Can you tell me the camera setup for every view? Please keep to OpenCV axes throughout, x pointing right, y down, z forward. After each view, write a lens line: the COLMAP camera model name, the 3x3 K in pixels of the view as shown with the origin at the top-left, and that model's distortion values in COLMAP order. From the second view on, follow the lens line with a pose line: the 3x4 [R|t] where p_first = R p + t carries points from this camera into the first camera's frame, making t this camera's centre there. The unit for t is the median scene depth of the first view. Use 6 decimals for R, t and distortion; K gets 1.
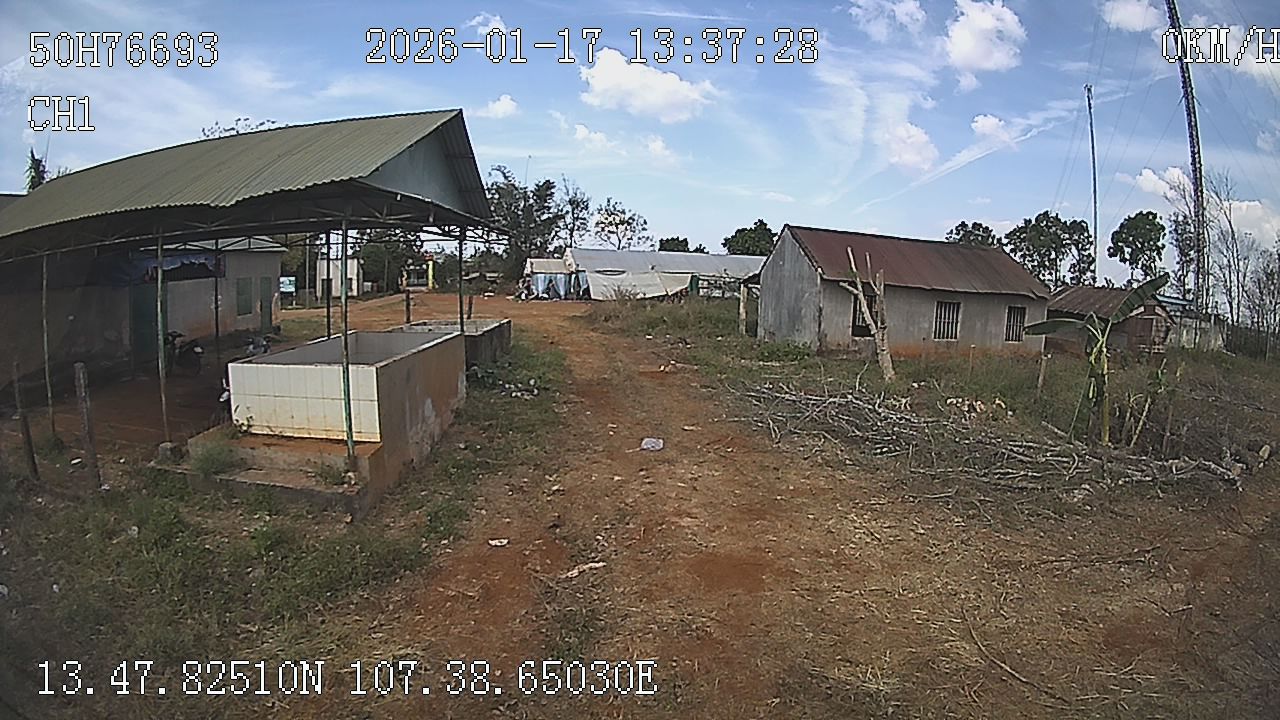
lens RADIAL K [[671.4, 0, 628.2], [0, 671.4, 359.0], [0, 0, 1]] dist [-0.315501, 0.089898]
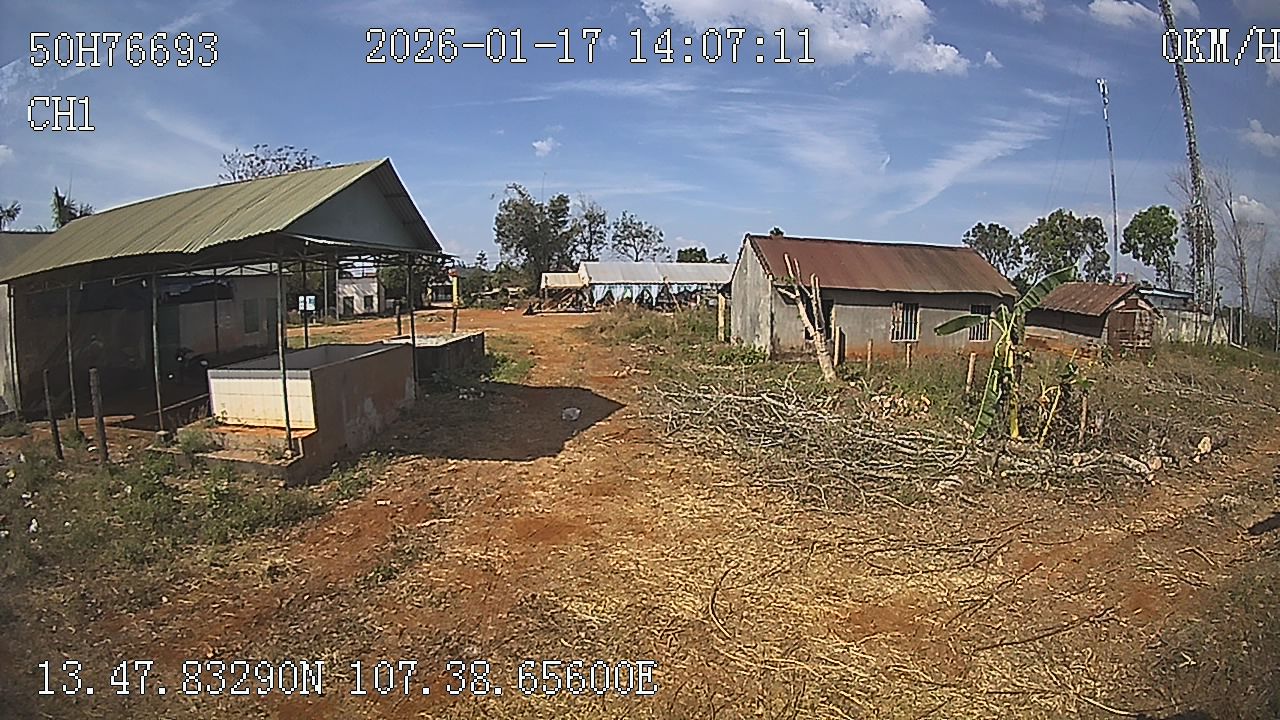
lens RADIAL K [[676.7, 0, 640.4], [0, 676.7, 358.1], [0, 0, 1]] dist [-0.321518, 0.094513]
pose [[0.998599, -0.020709, -0.048697, 0.050382], [0.019780, 0.999615, -0.019483, 0.003986], [0.049082, 0.018493, 0.998624, -0.031588]]
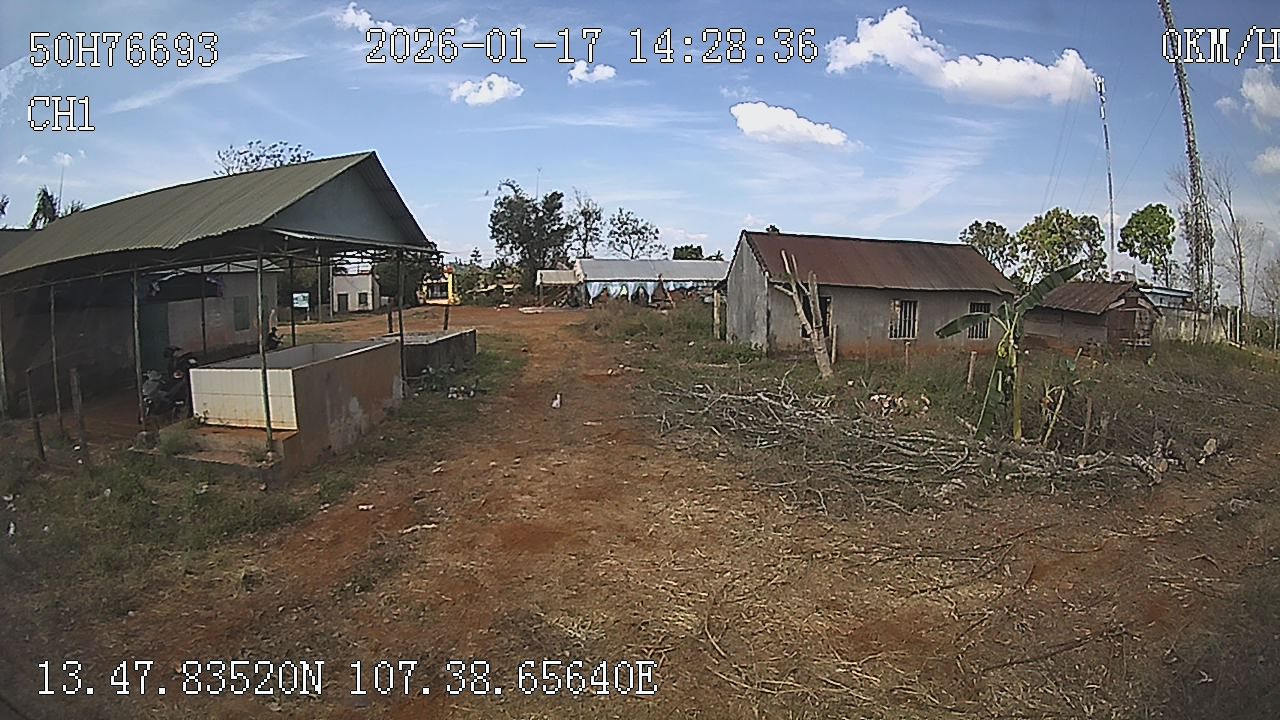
lens RADIAL K [[674.2, 0, 640.0], [0, 674.2, 360.0], [0, 0, 1]] dist [-0.320717, 0.093466]
pose [[0.998842, -0.019743, -0.043864, 0.051238], [0.019227, 0.999741, -0.012154, 0.003348], [0.044093, 0.011297, 0.998964, -0.023279]]
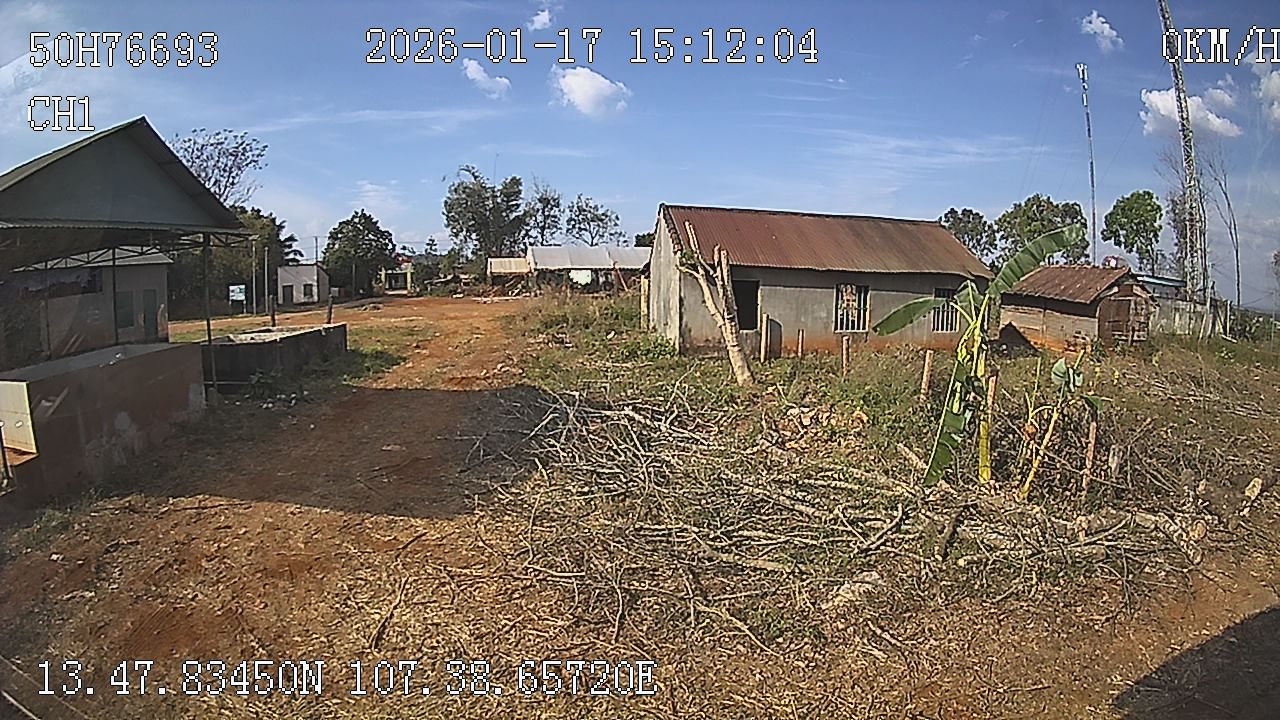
lens RADIAL K [[660.2, 0, 661.9], [0, 660.2, 359.0], [0, 0, 1]] dist [-0.333196, 0.105979]
pose [[0.999729, -0.021352, 0.009269, 0.098177], [0.021321, 0.999767, 0.003497, -0.000739], [-0.009342, -0.003298, 0.999951, 0.053563]]
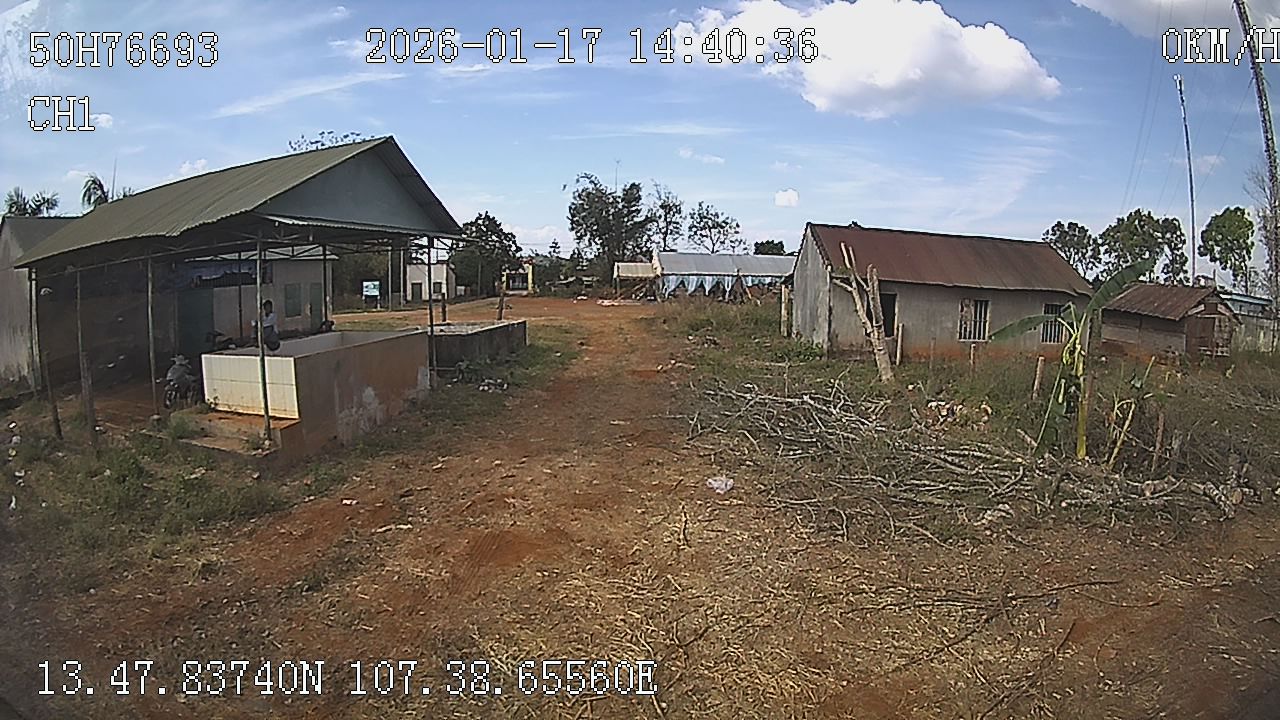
lens RADIAL K [[671.4, 0, 628.2], [0, 671.4, 359.0], [0, 0, 1]] dist [-0.315501, 0.089898]
pose [[0.981301, 0.007267, -0.192343, 0.070249], [-0.008578, 0.999945, -0.005985, 0.002736], [0.192289, 0.007523, 0.981309, -0.002867]]
